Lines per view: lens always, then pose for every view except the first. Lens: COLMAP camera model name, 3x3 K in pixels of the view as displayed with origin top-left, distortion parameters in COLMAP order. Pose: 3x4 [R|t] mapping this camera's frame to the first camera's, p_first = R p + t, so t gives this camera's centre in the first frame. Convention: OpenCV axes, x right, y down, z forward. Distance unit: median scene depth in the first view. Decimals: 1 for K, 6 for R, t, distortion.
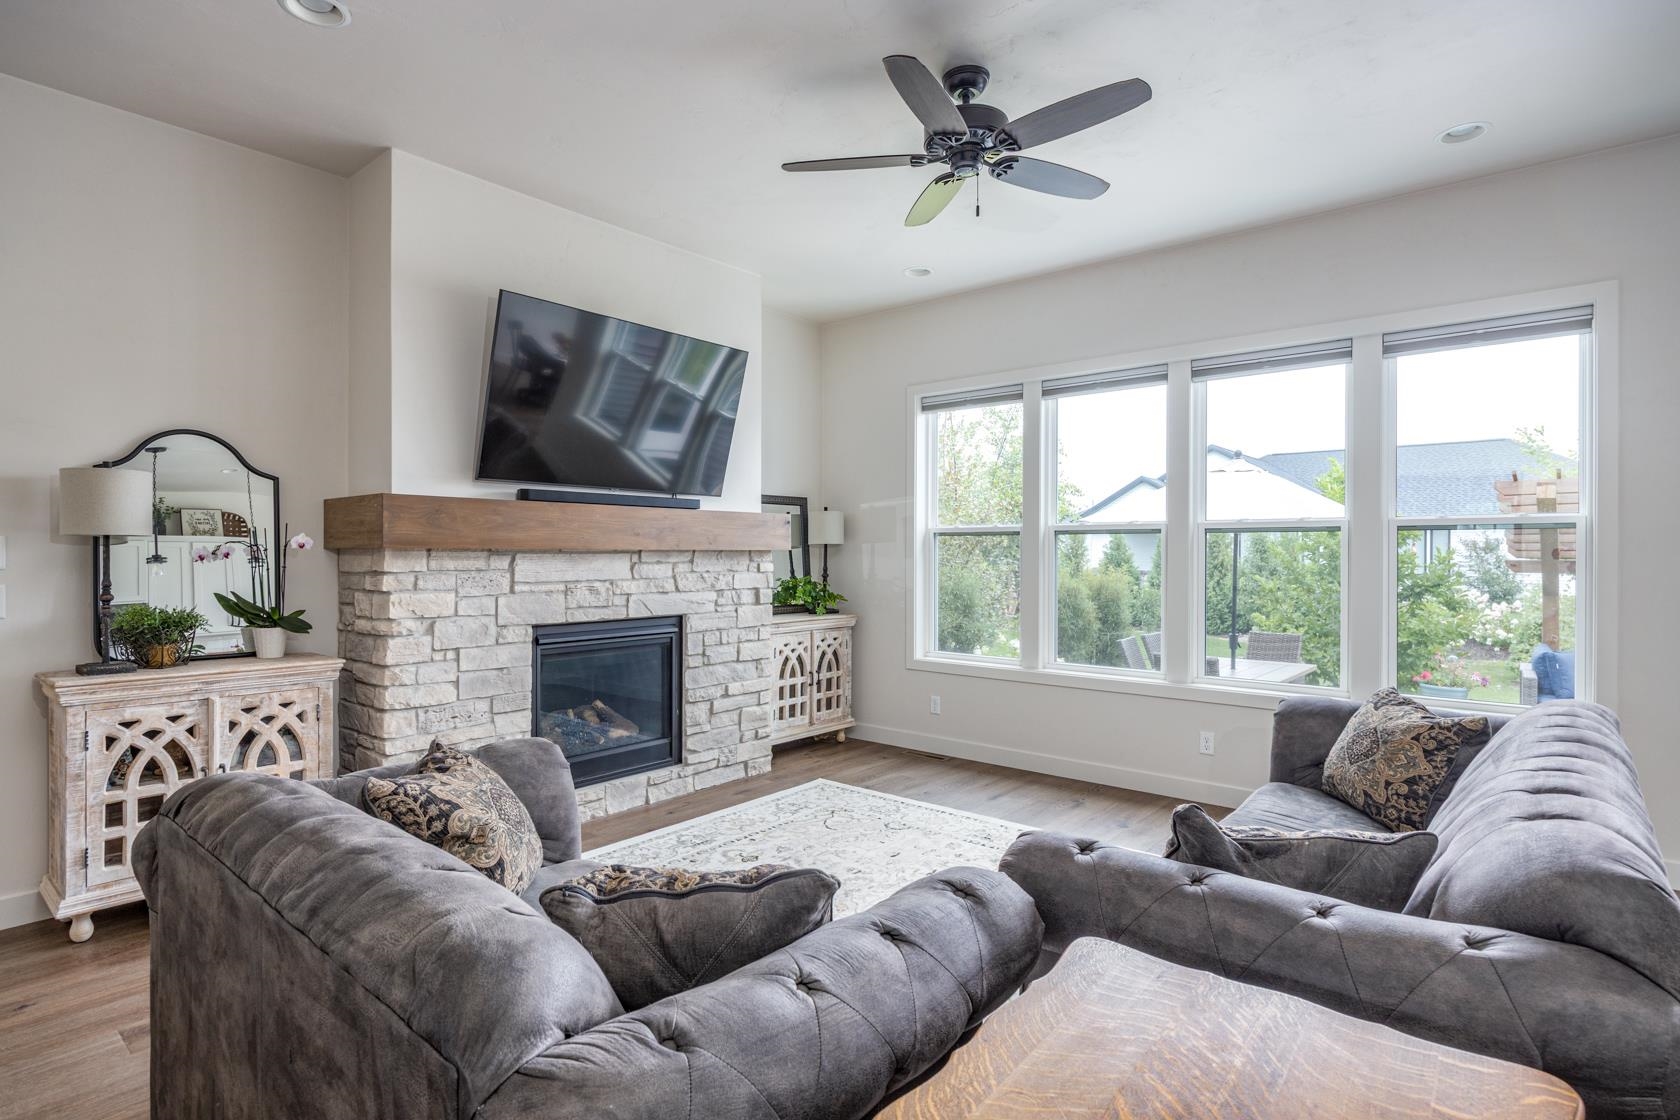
lens RADIAL K [[859.5, 0, 840.5], [0, 859.5, 556.1], [0, 0, 1]] dist [0.004060, 0.000797]
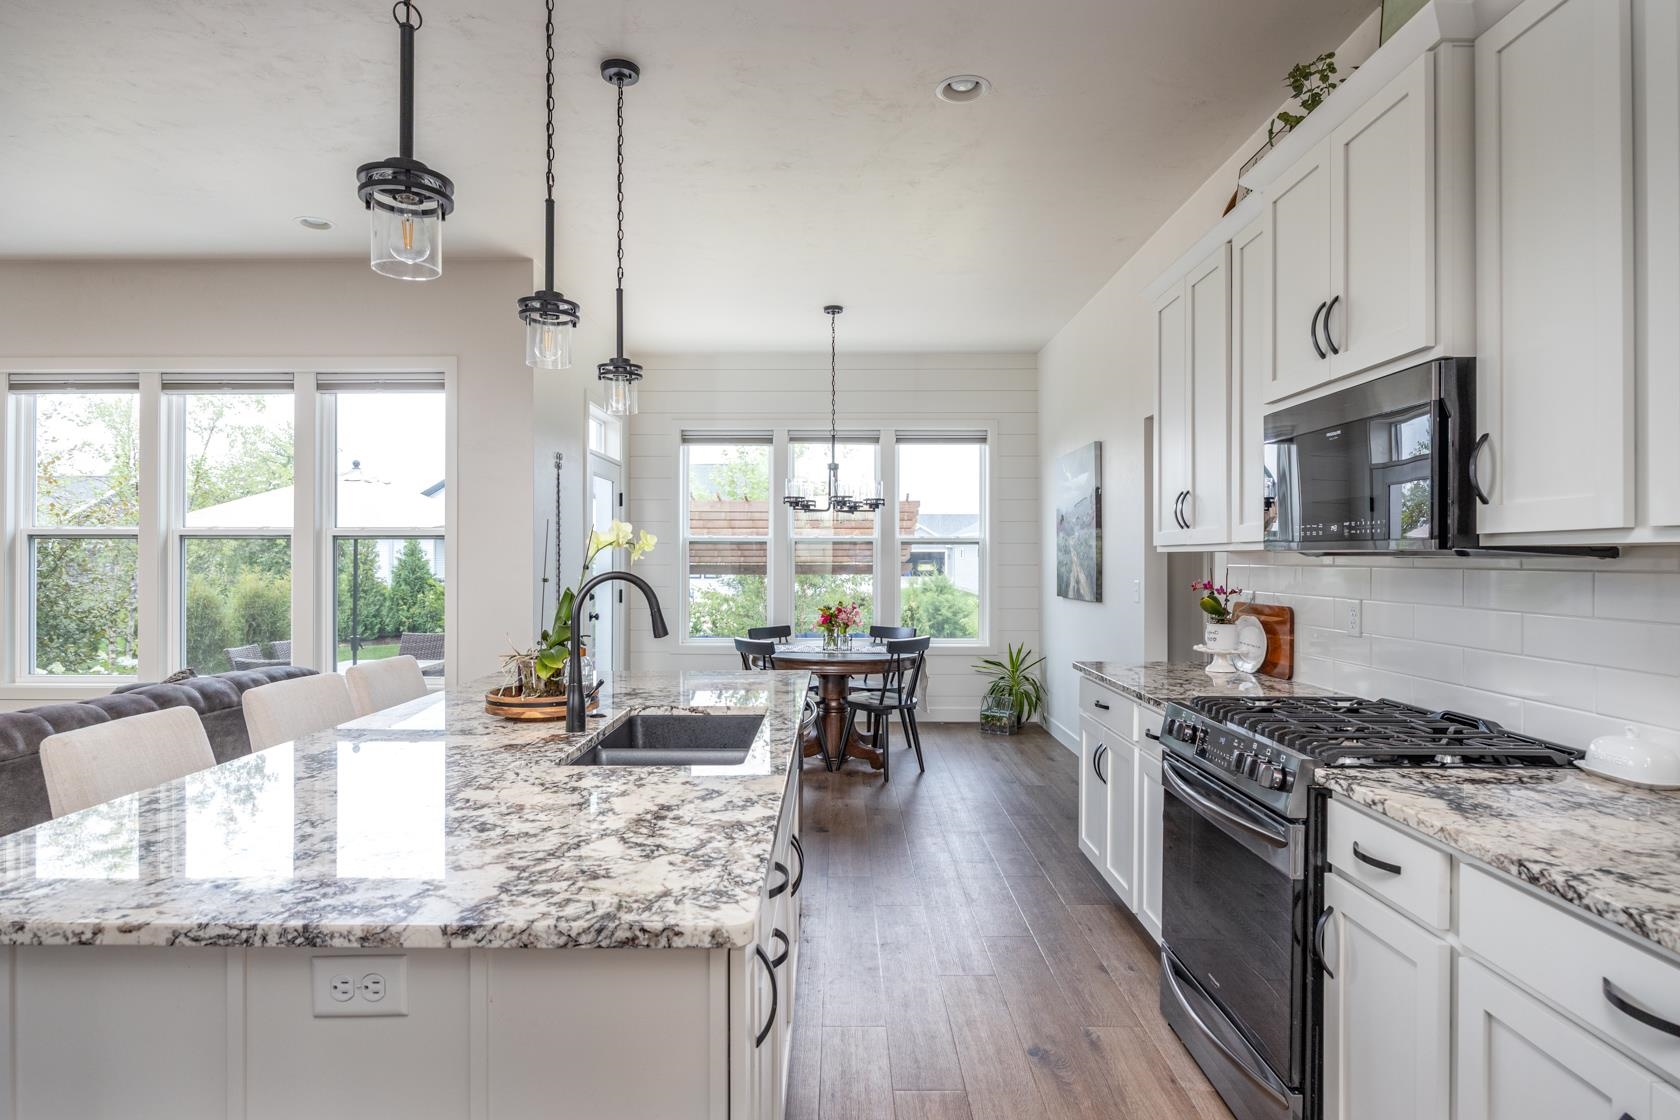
lens RADIAL K [[860.5, 0, 838.9], [0, 860.5, 552.2], [0, 0, 1]] dist [-0.002213, -0.000030]
pose [[0.769823, 0.001639, 0.638256, 0.205296], [0.005636, 0.999940, -0.009365, 0.002038], [-0.638233, 0.010806, 0.769767, -0.177995]]
